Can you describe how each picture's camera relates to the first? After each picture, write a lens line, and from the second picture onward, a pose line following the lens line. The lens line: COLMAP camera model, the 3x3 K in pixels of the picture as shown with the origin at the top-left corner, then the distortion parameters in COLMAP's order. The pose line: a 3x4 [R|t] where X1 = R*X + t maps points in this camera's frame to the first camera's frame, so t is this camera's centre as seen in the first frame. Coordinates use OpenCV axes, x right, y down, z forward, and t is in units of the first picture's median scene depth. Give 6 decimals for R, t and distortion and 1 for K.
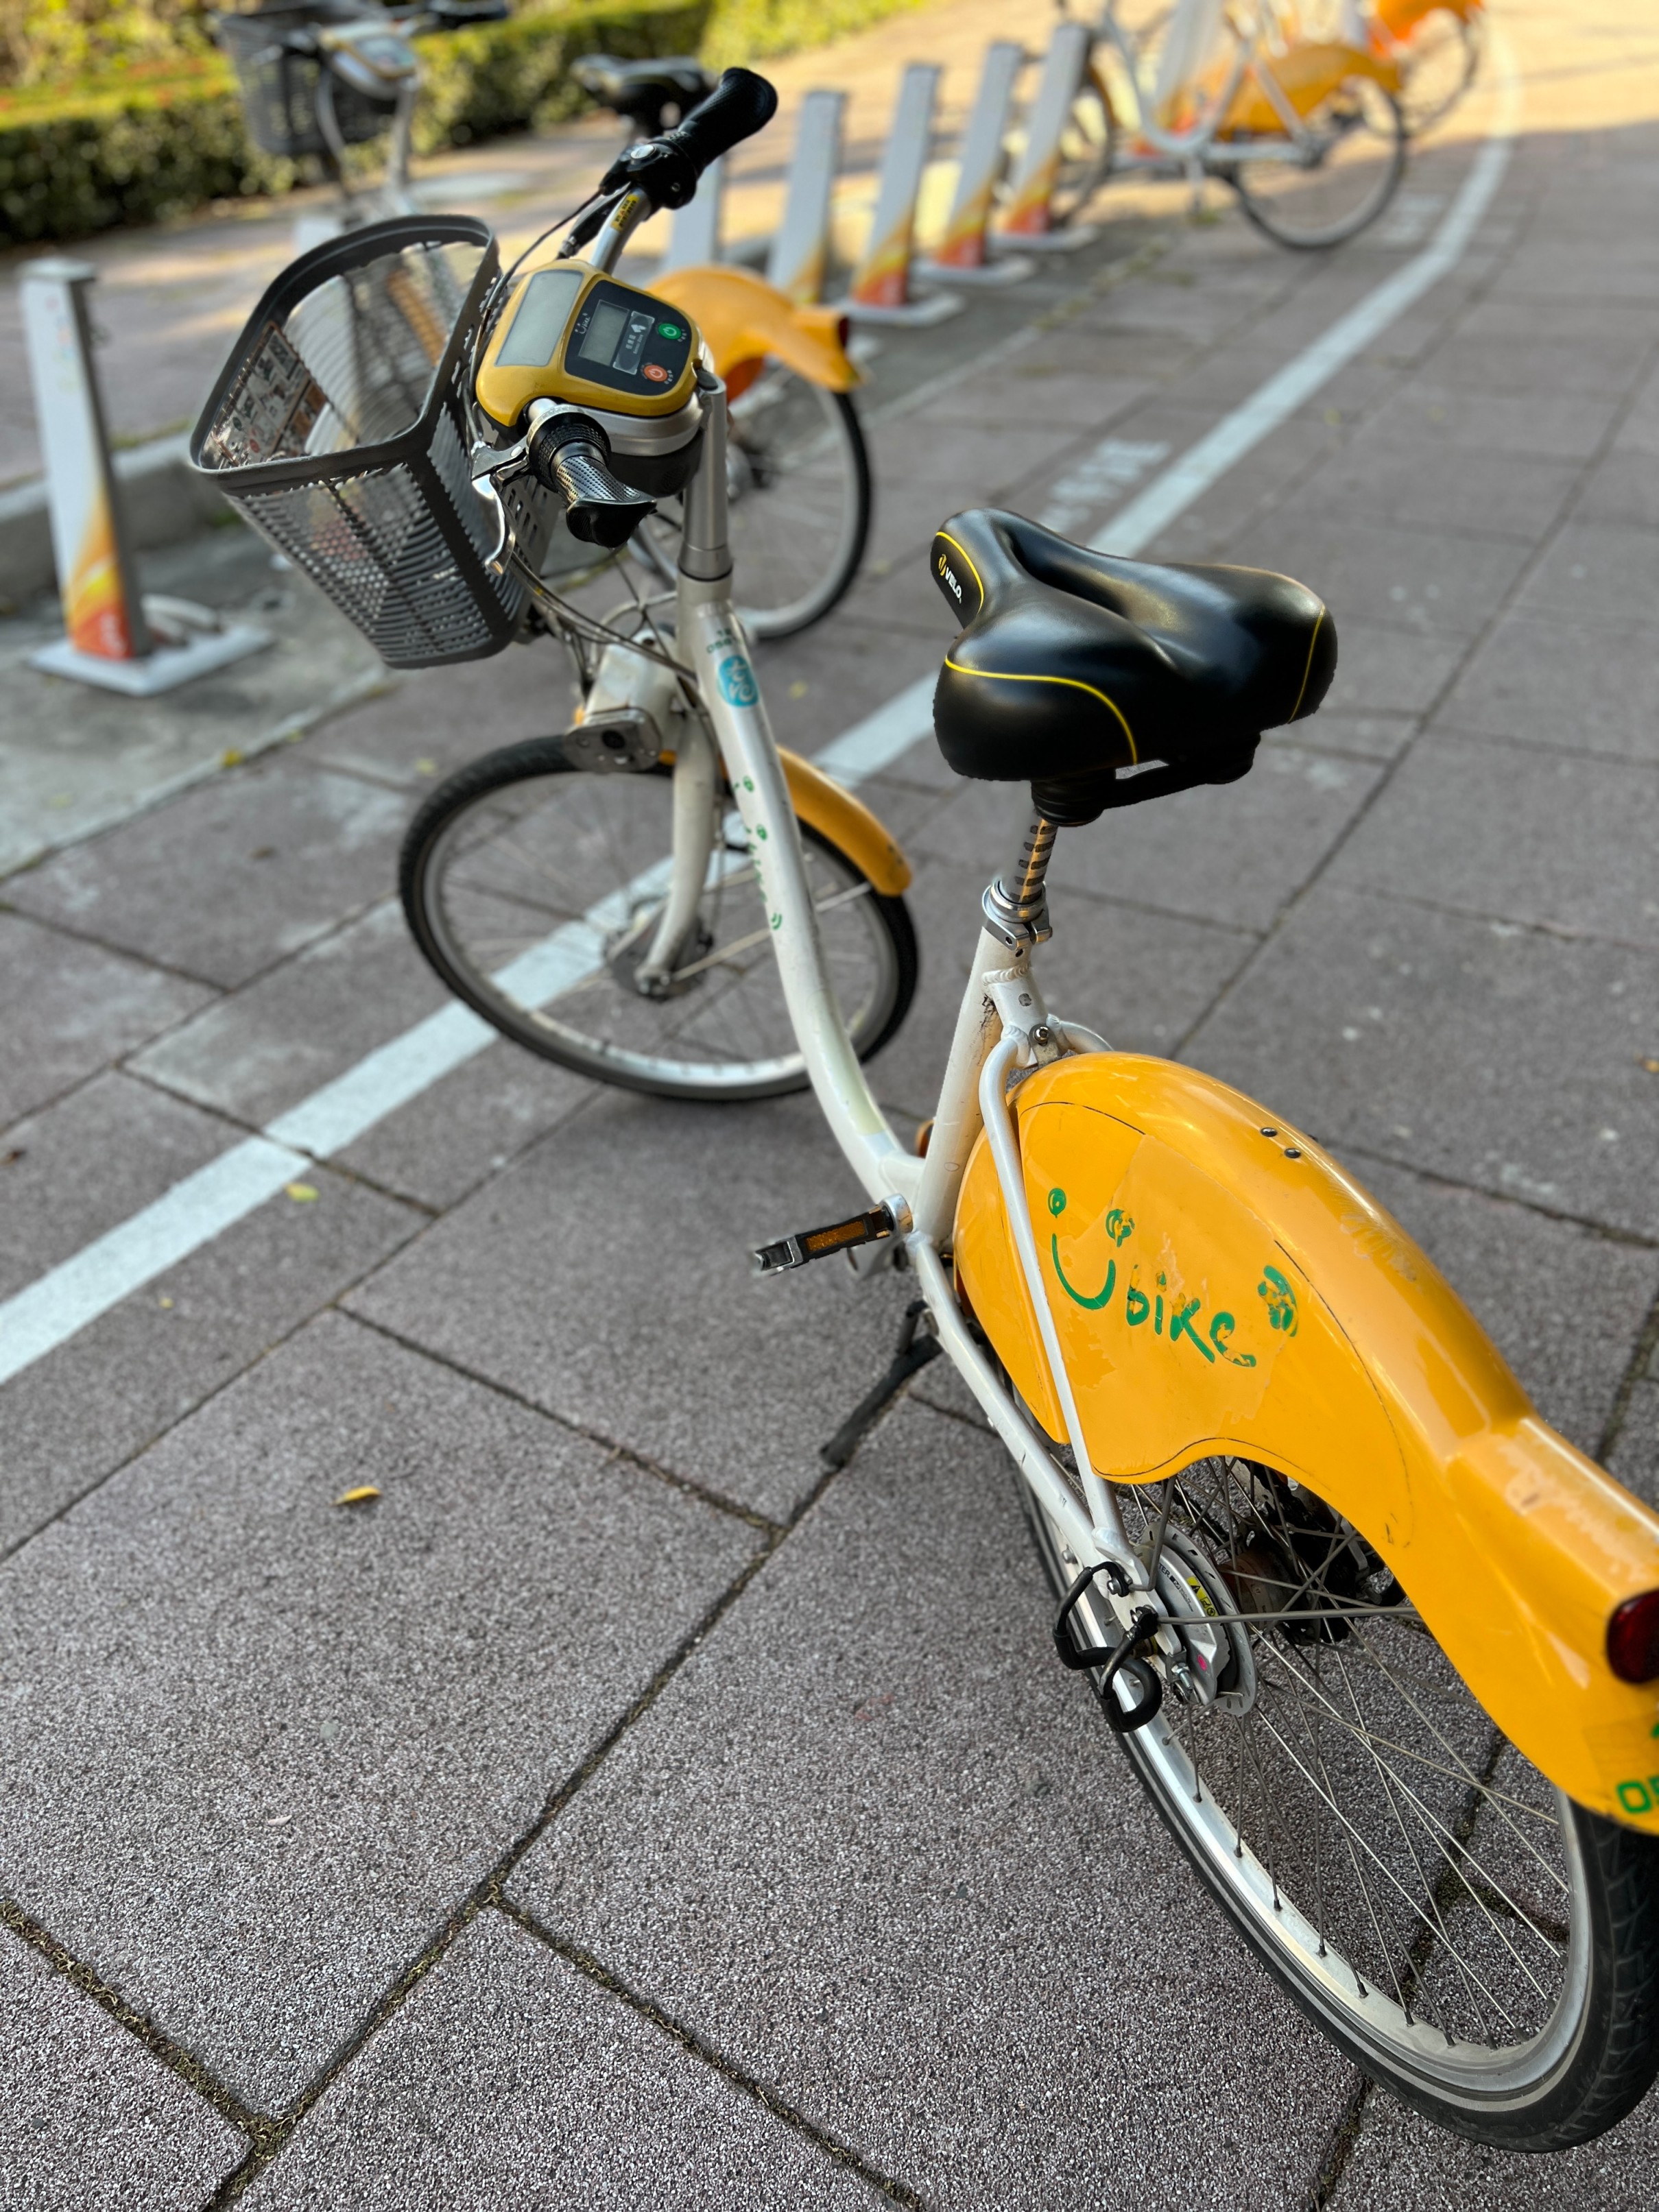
lens RADIAL K [[1729.6, 0, 828.5], [0, 1729.6, 1106.7], [0, 0, 1]] dist [-0.001521, -0.000824]
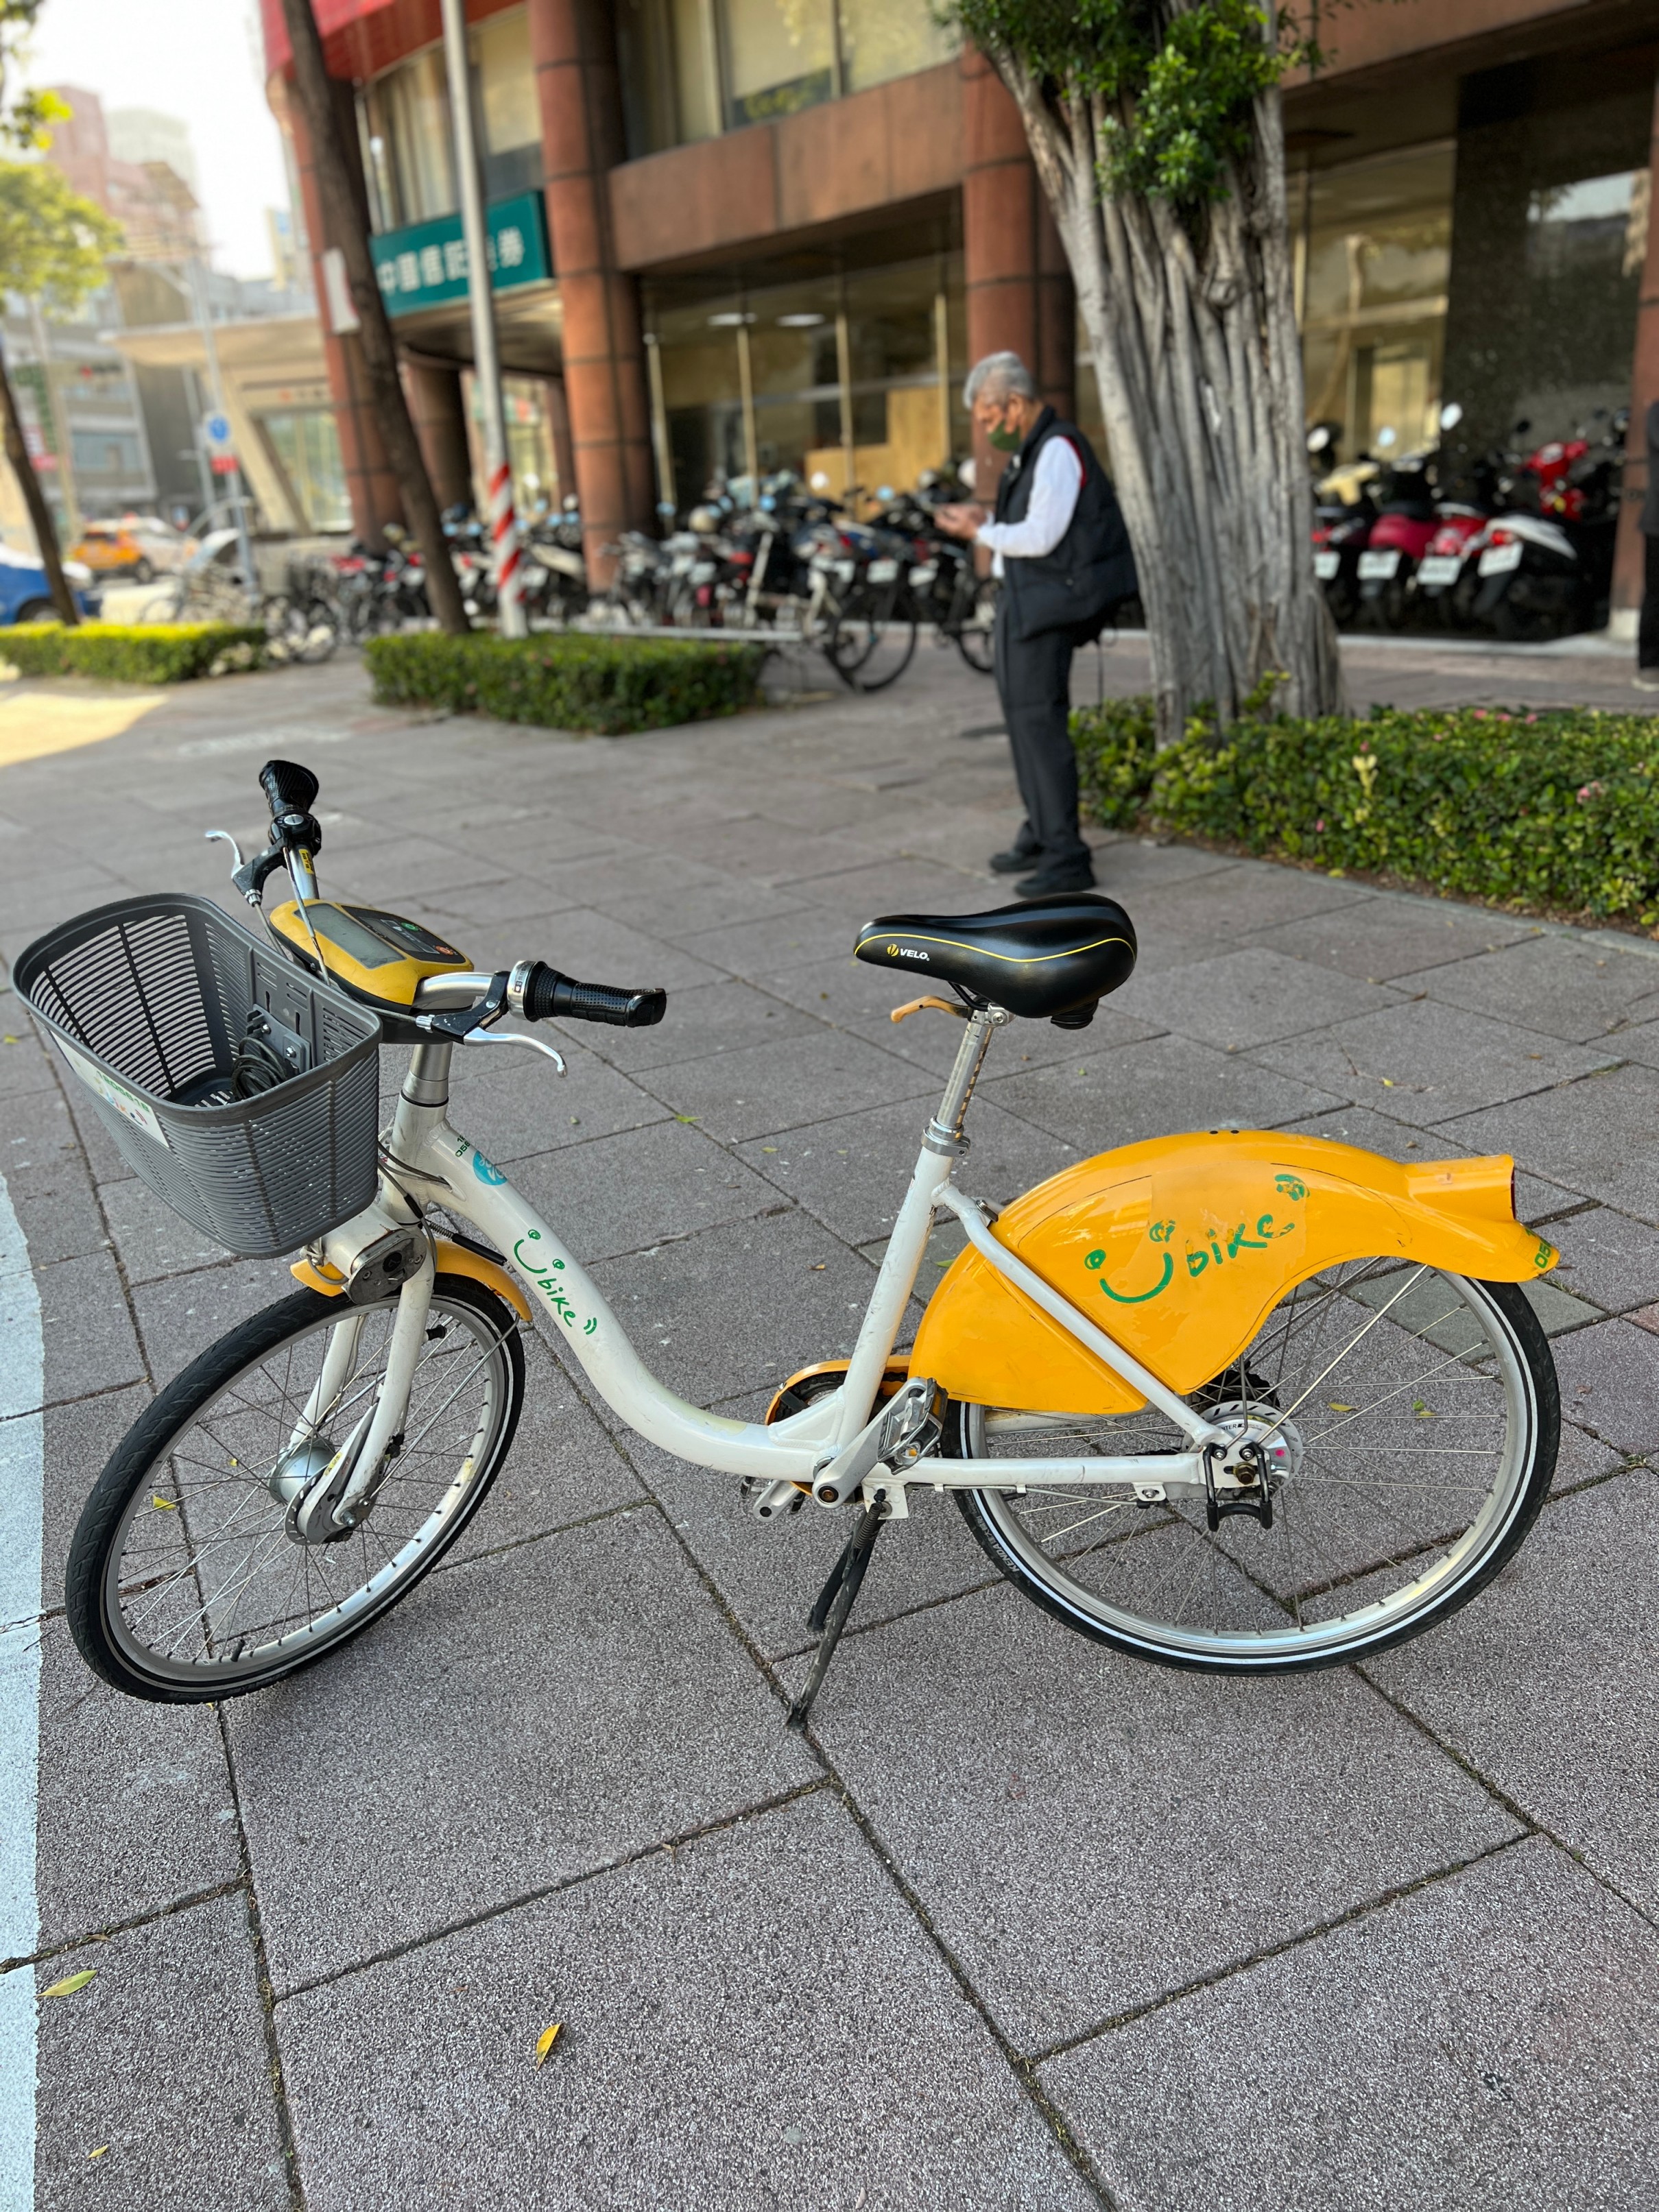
lens RADIAL K [[1729.6, 0, 828.5], [0, 1729.6, 1106.7], [0, 0, 1]] dist [-0.001521, -0.000824]
pose [[0.509639, -0.280012, 0.813549, -0.988718], [0.544534, 0.837062, -0.053012, -0.091212], [-0.666146, 0.470022, 0.579075, 0.104601]]
